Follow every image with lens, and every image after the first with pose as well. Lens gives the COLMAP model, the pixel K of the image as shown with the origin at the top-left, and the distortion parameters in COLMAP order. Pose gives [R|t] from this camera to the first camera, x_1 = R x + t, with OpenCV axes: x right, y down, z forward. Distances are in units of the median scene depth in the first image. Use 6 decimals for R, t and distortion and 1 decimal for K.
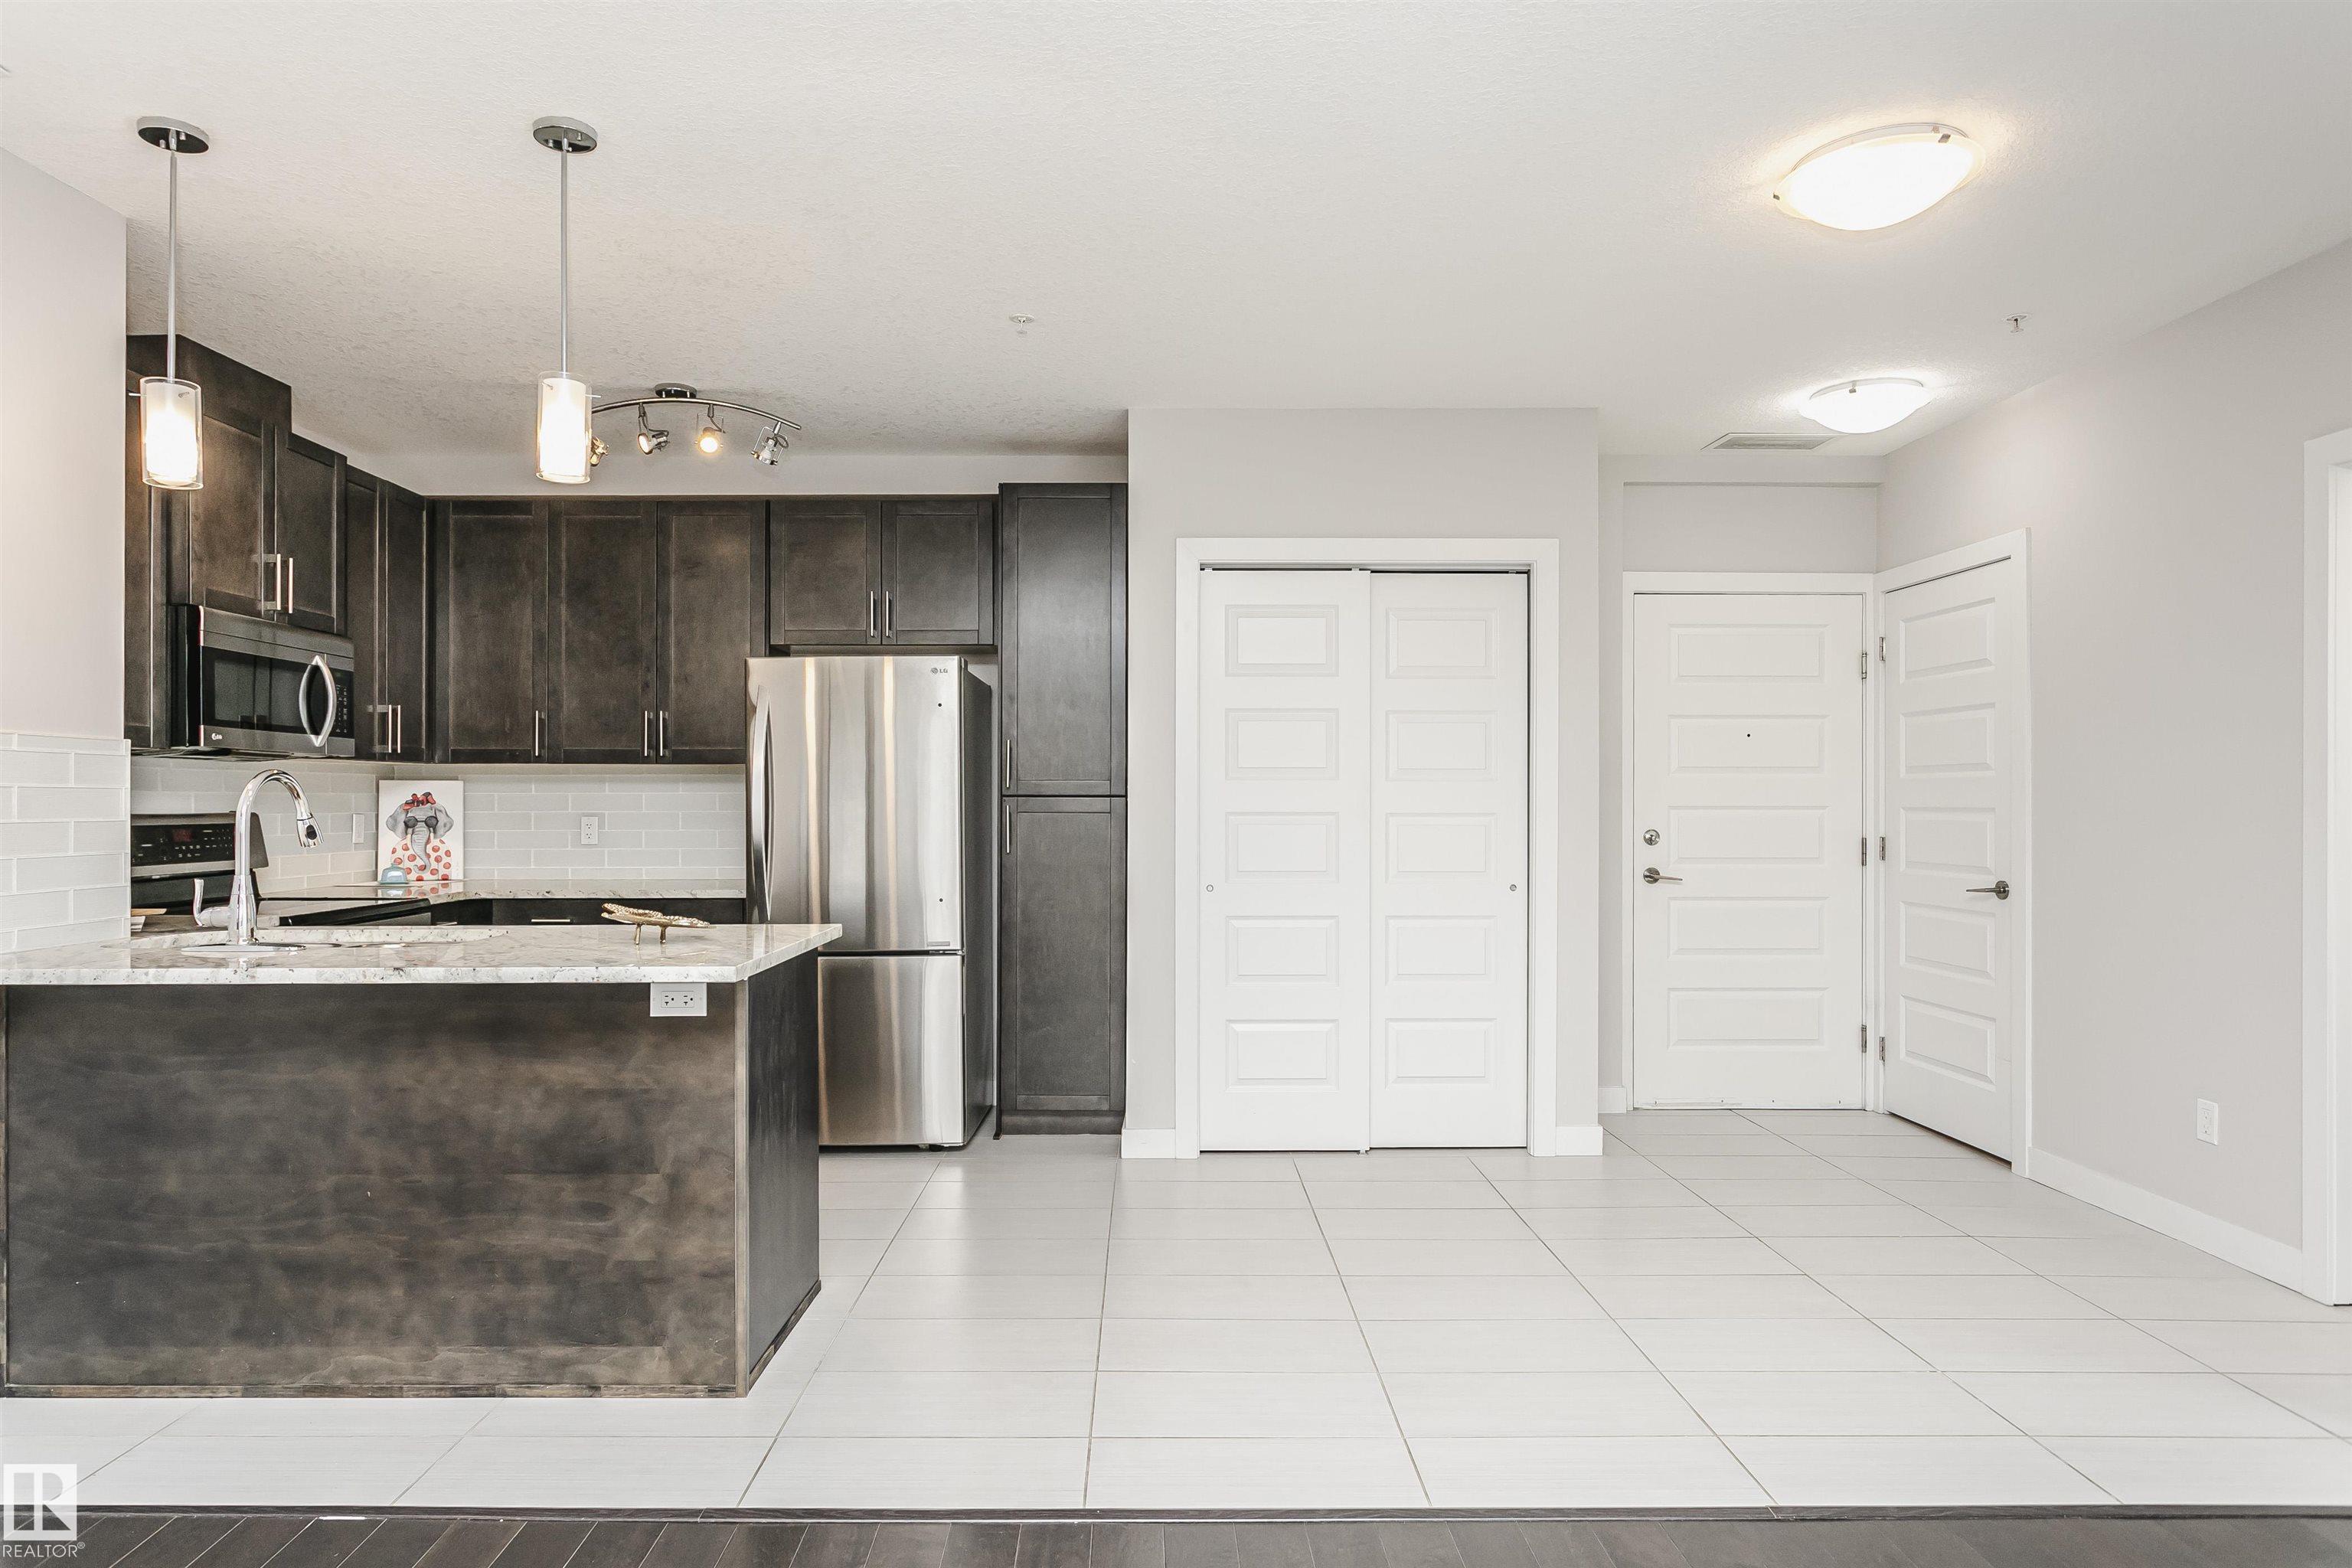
lens RADIAL K [[1407.3, 0, 1177.8], [0, 1407.3, 785.3], [0, 0, 1]] dist [-0.013999, 0.006754]
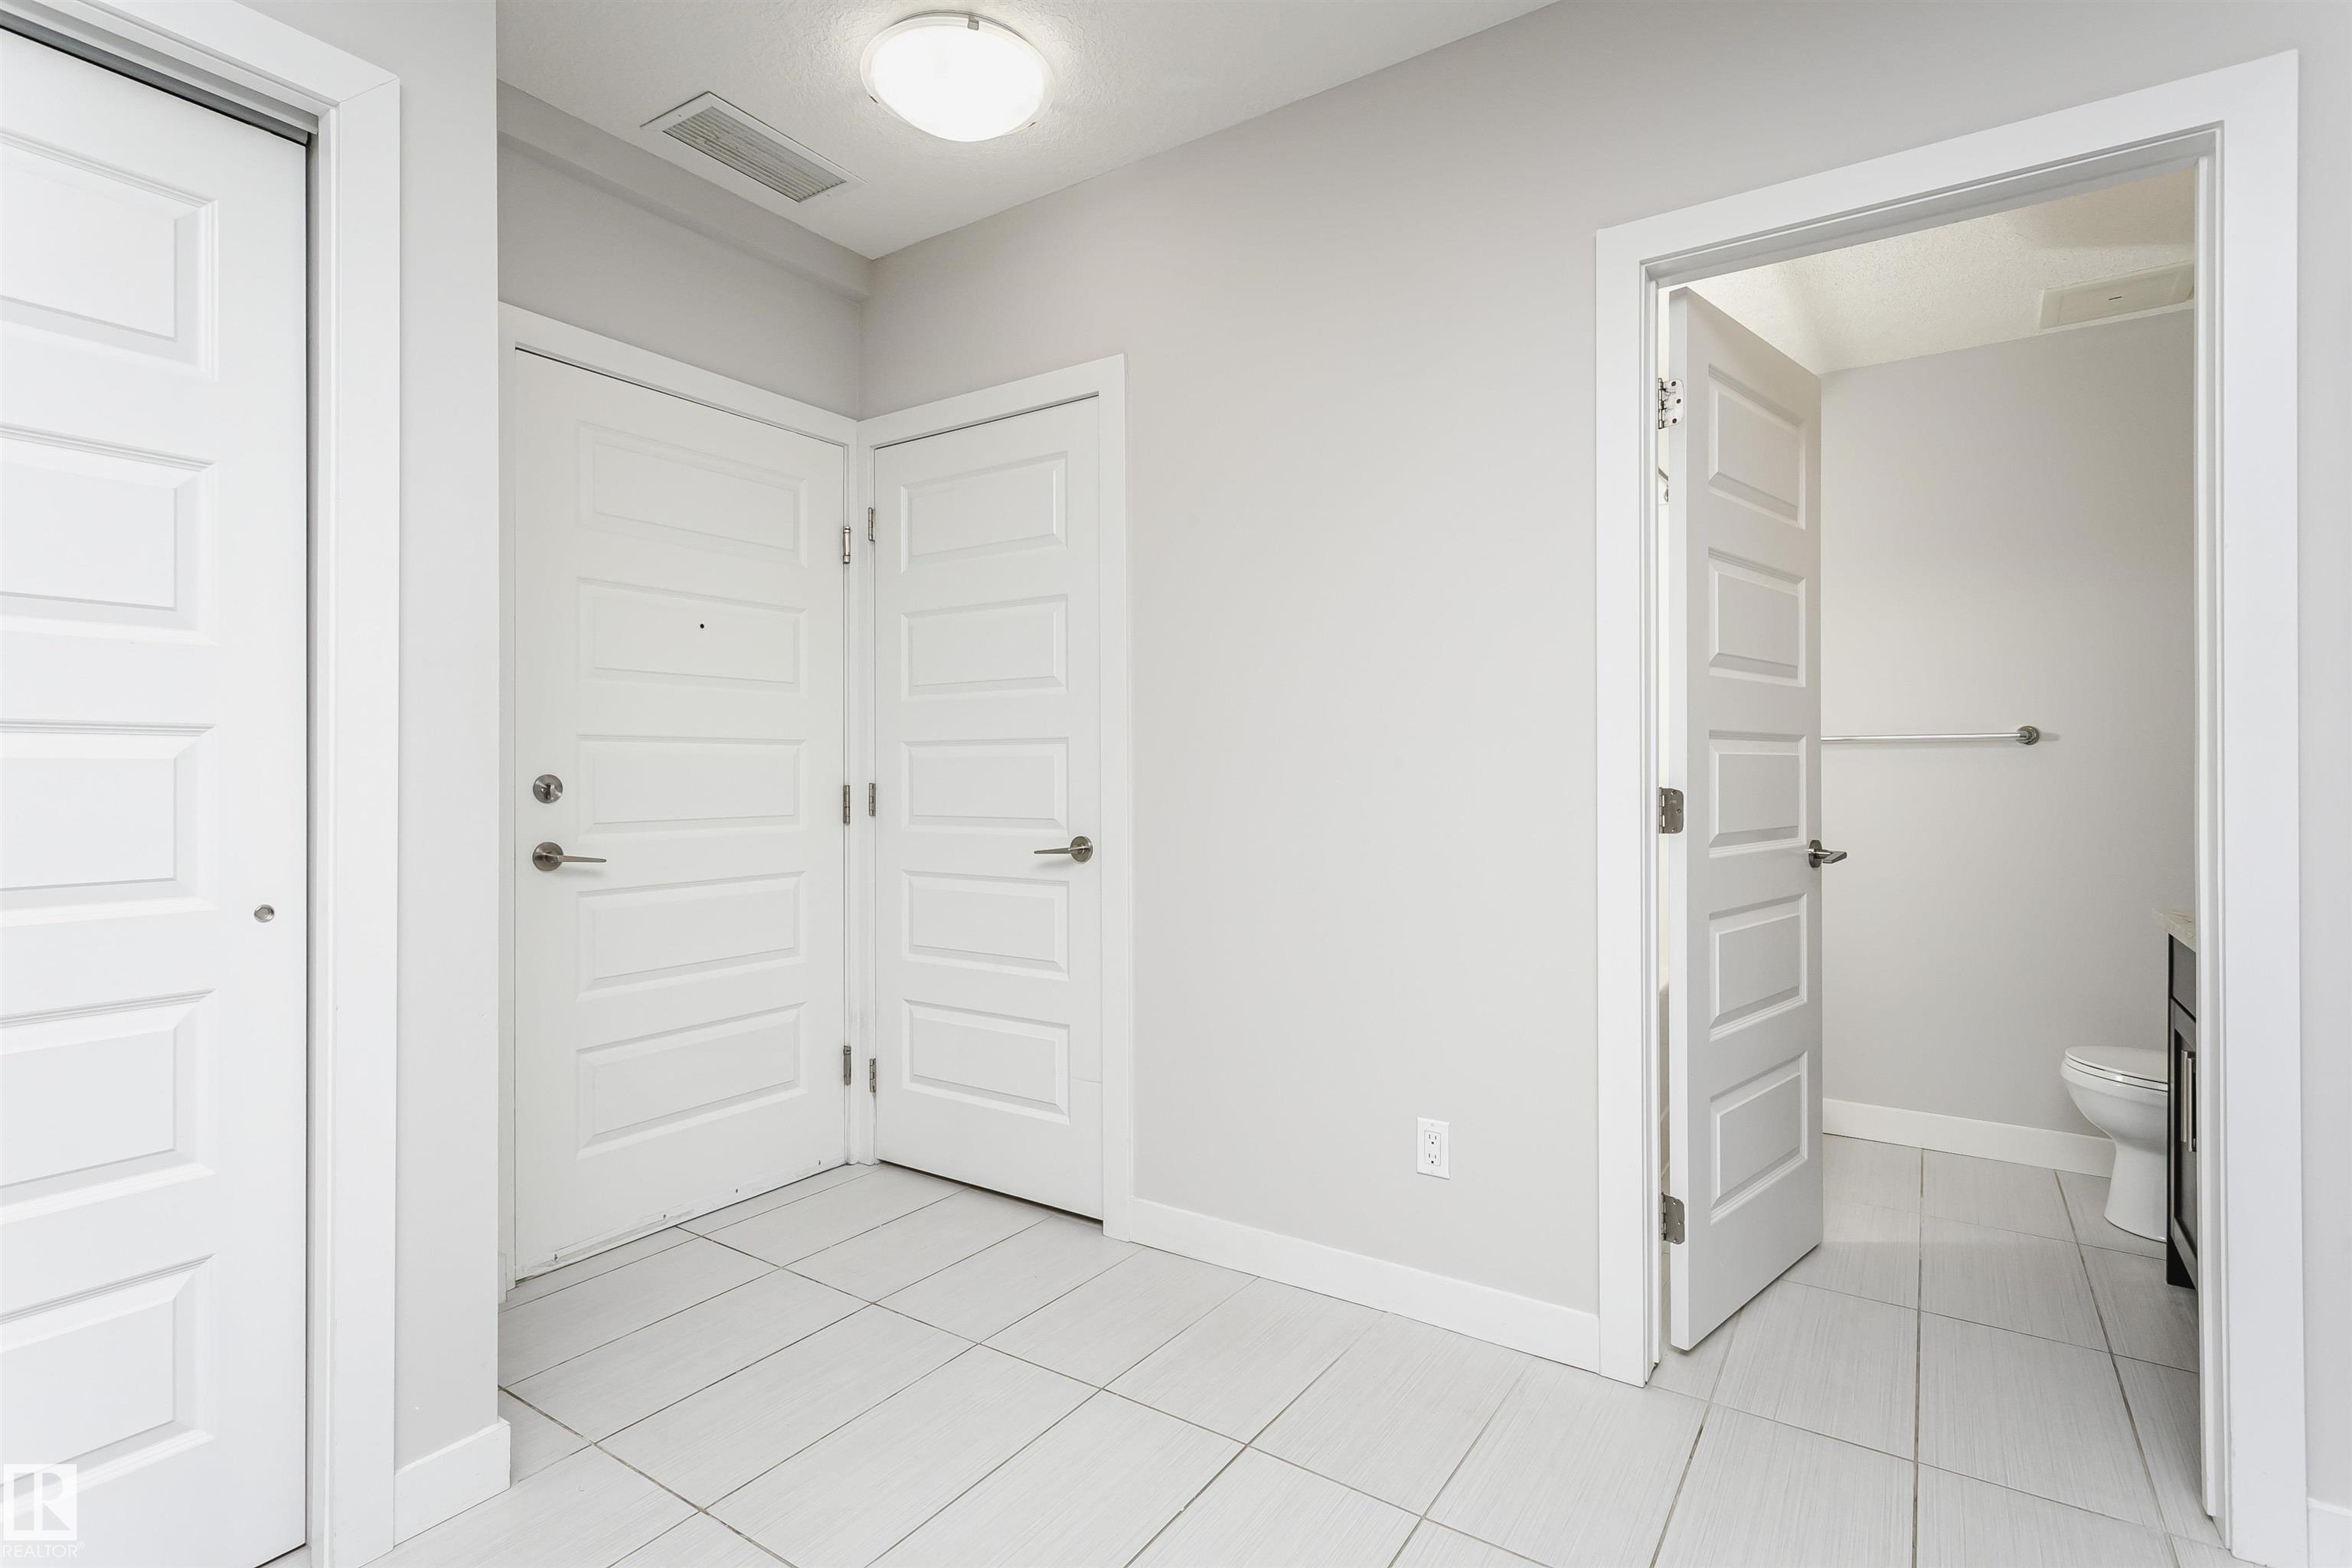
lens RADIAL K [[1133.2, 0, 1143.7], [0, 1133.2, 766.2], [0, 0, 1]] dist [0.010154, -0.002066]
pose [[0.588589, -0.000559, 0.808432, 0.129125], [-0.004570, 0.999981, 0.004019, 0.029303], [-0.808419, -0.006061, 0.588576, 0.633099]]
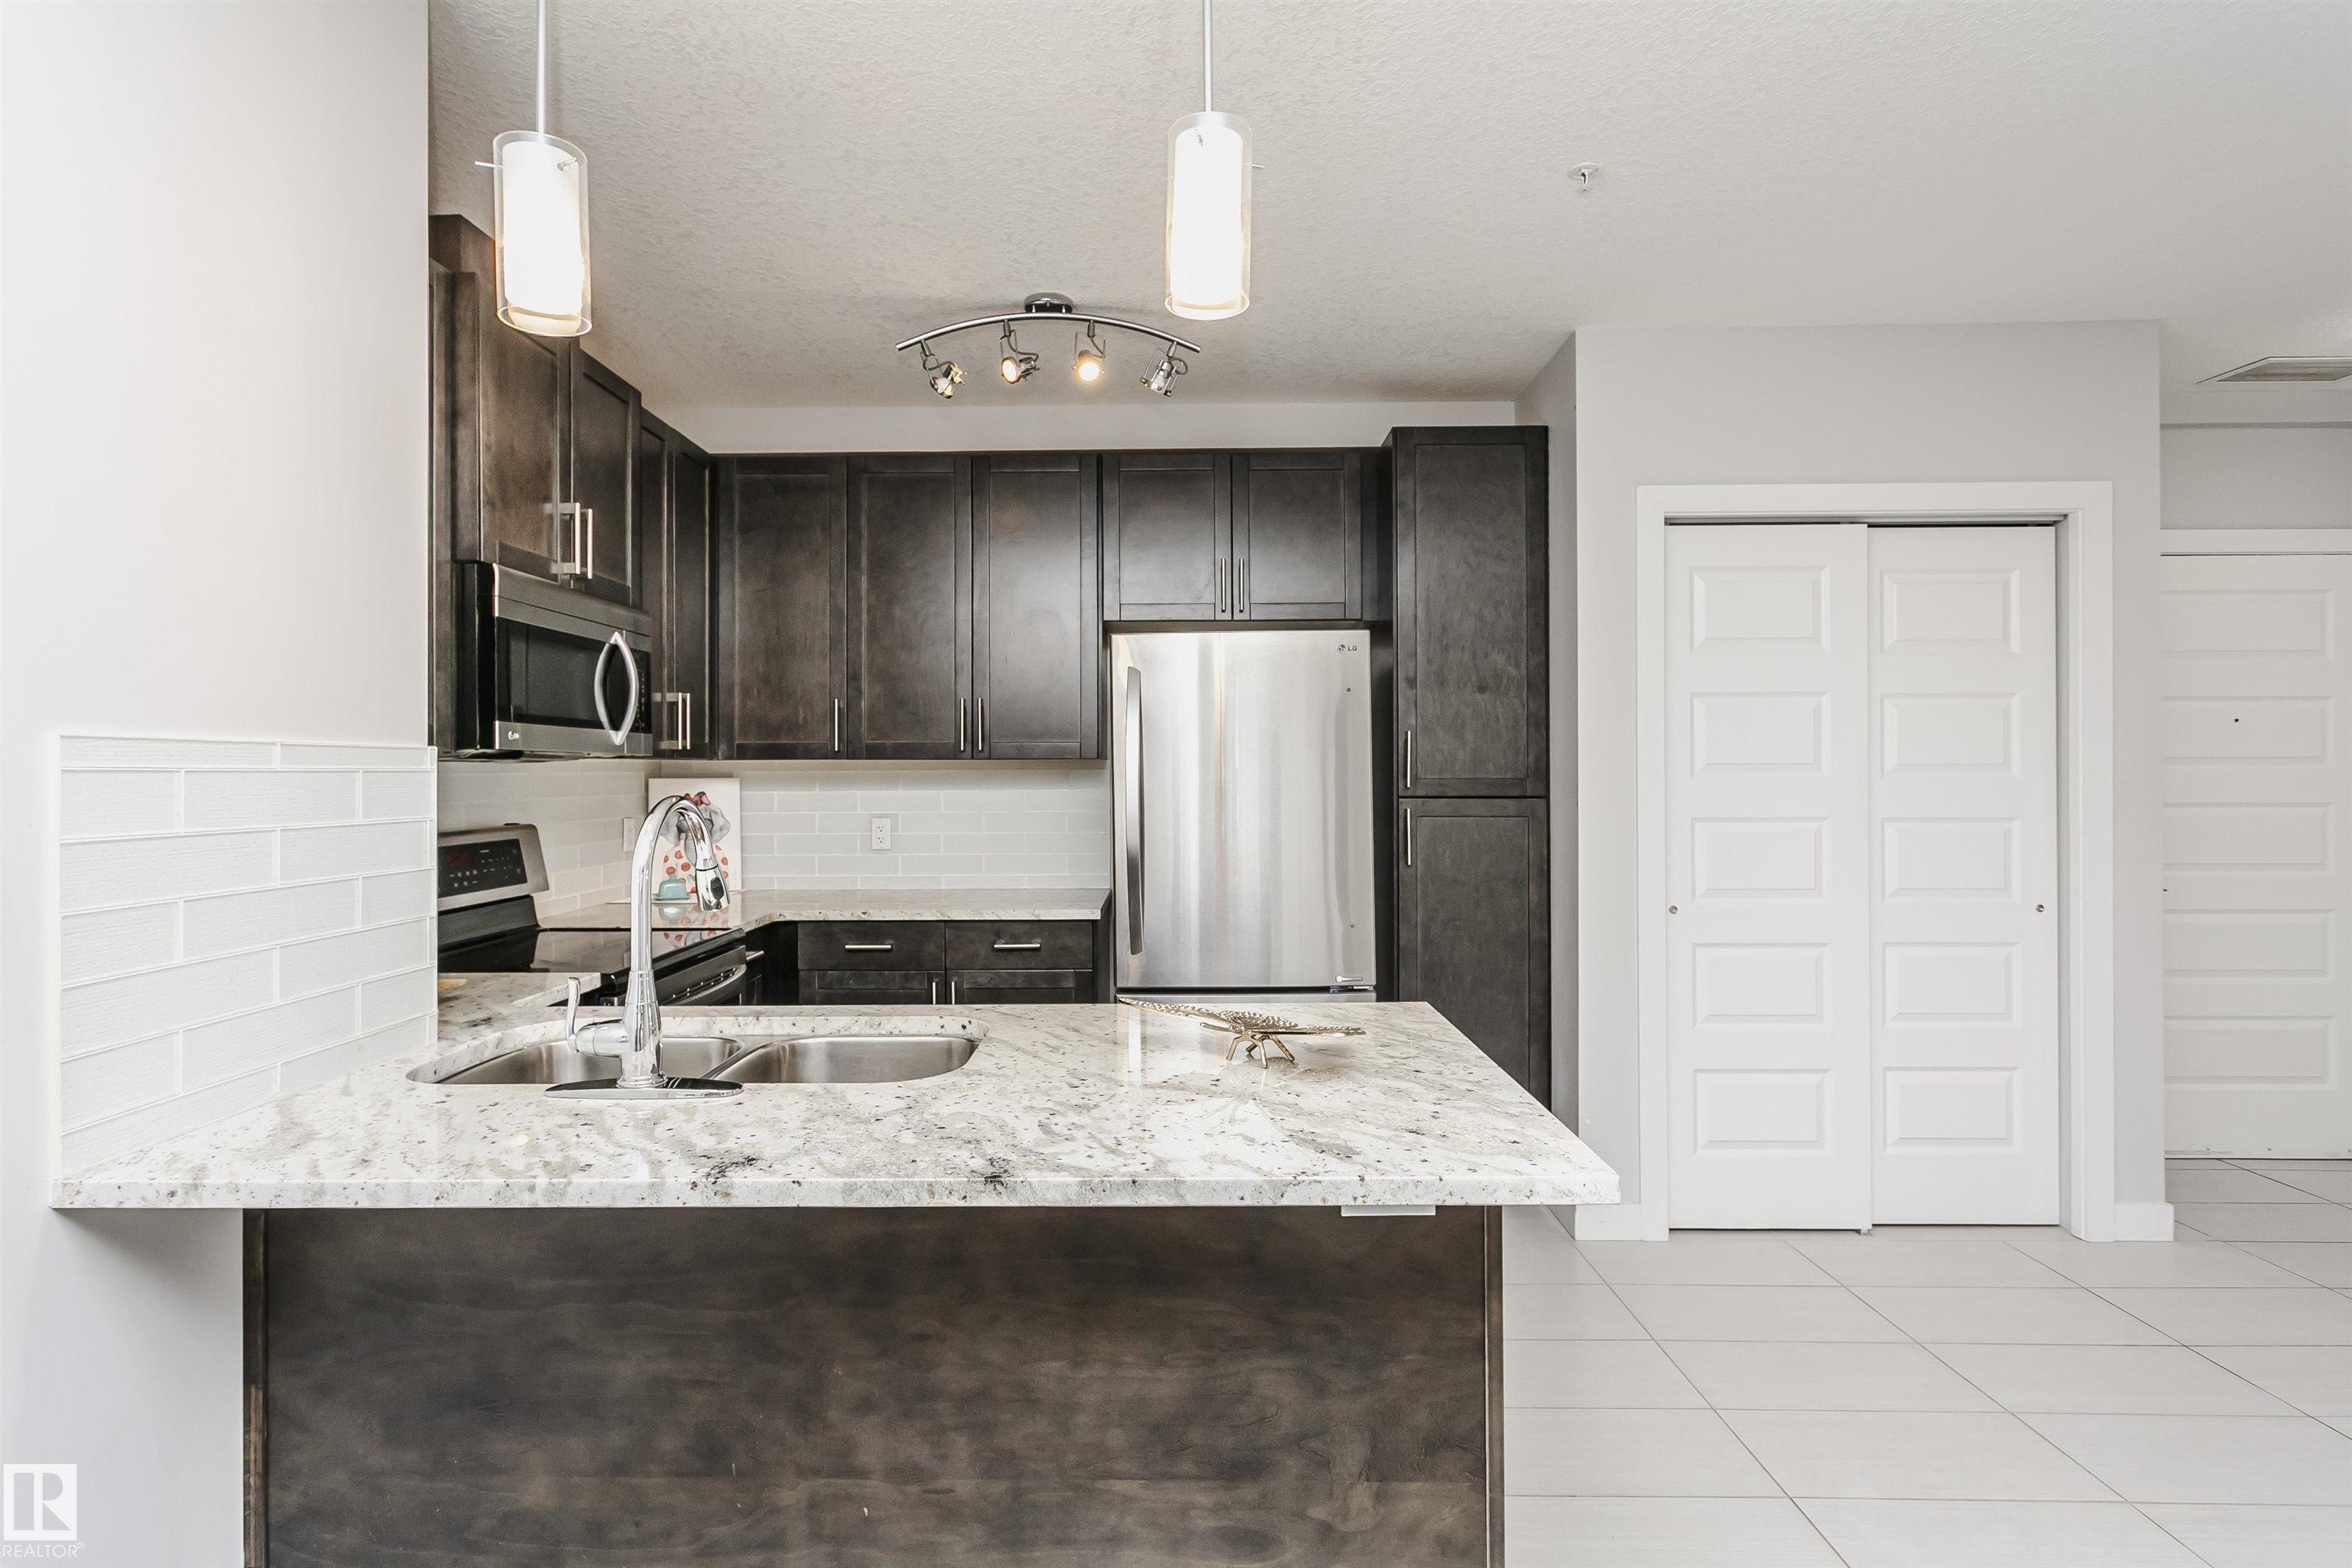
lens RADIAL K [[1208.6, 0, 1177.6], [0, 1208.6, 755.4], [0, 0, 1]] dist [-0.000530, 0.000728]
pose [[0.999747, -0.004277, -0.022072, -0.261890], [0.004215, 0.999987, -0.002887, -0.017427], [0.022084, 0.002793, 0.999752, 0.295091]]
